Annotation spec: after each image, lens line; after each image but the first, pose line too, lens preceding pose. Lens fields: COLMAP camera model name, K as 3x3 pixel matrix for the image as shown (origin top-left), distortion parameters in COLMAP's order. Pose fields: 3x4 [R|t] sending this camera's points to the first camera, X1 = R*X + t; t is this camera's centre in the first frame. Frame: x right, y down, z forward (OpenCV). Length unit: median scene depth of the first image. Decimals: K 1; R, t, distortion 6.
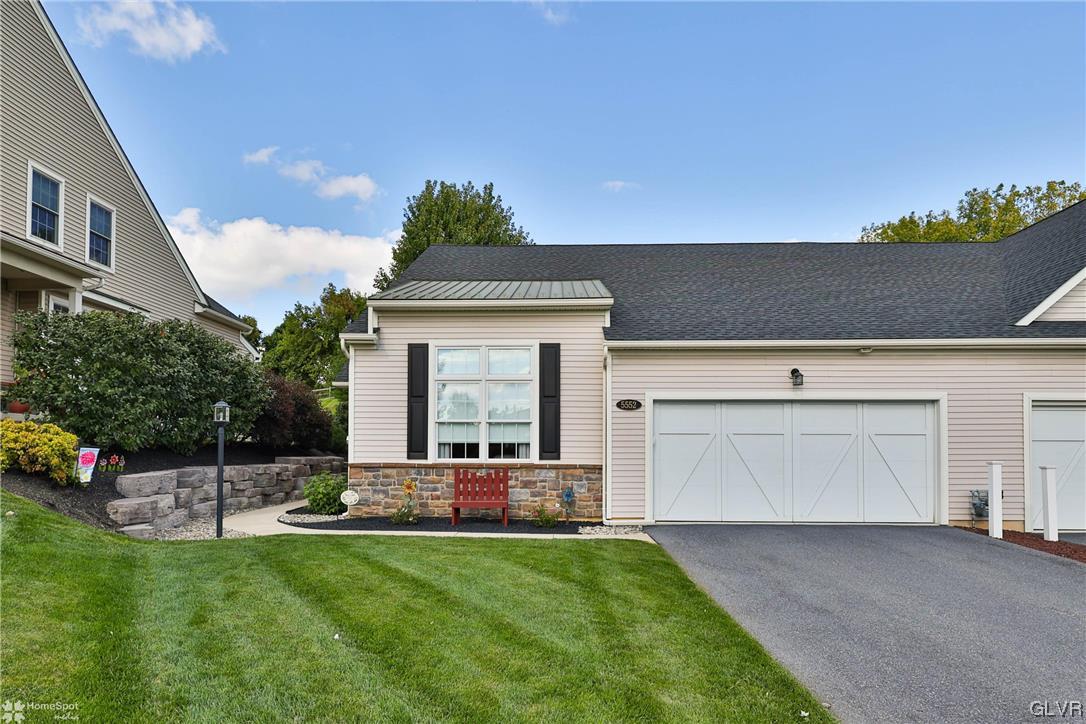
lens RADIAL K [[662.0, 0, 524.9], [0, 662.0, 434.2], [0, 0, 1]] dist [-0.007283, -0.001692]
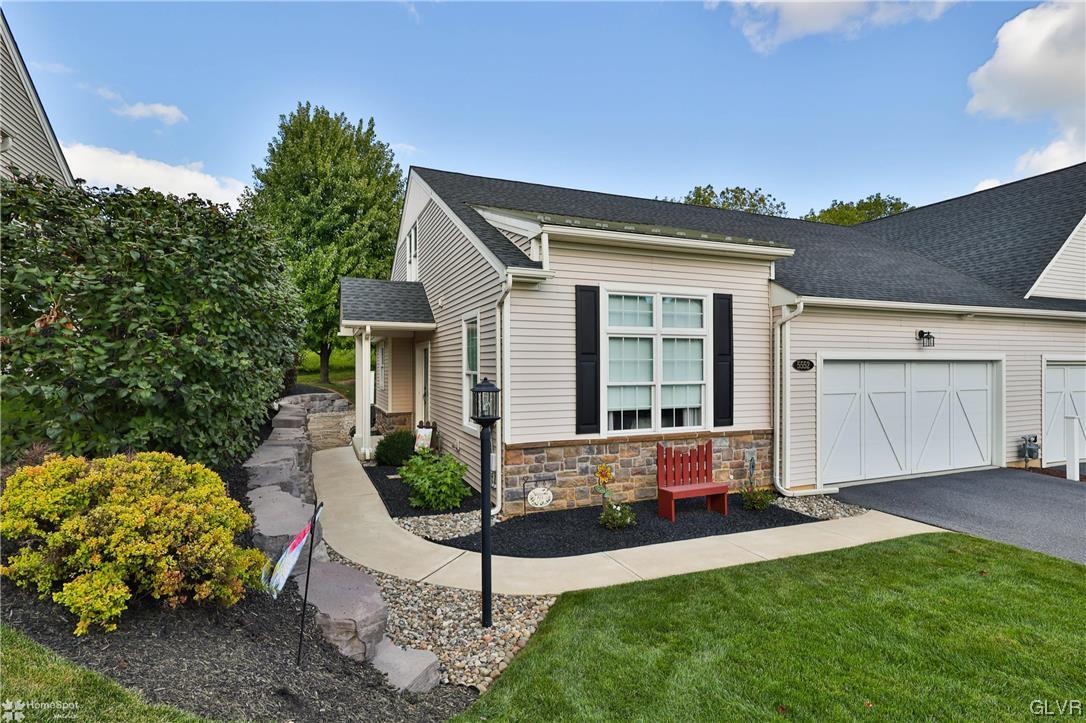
lens RADIAL K [[535.9, 0, 544.4], [0, 535.9, 360.7], [0, 0, 1]] dist [-0.002887, 0.002178]
pose [[0.913953, -0.001061, 0.405818, -0.469479], [-0.004581, 0.999906, 0.012933, -0.056766], [-0.405793, -0.013679, 0.913863, 0.444163]]
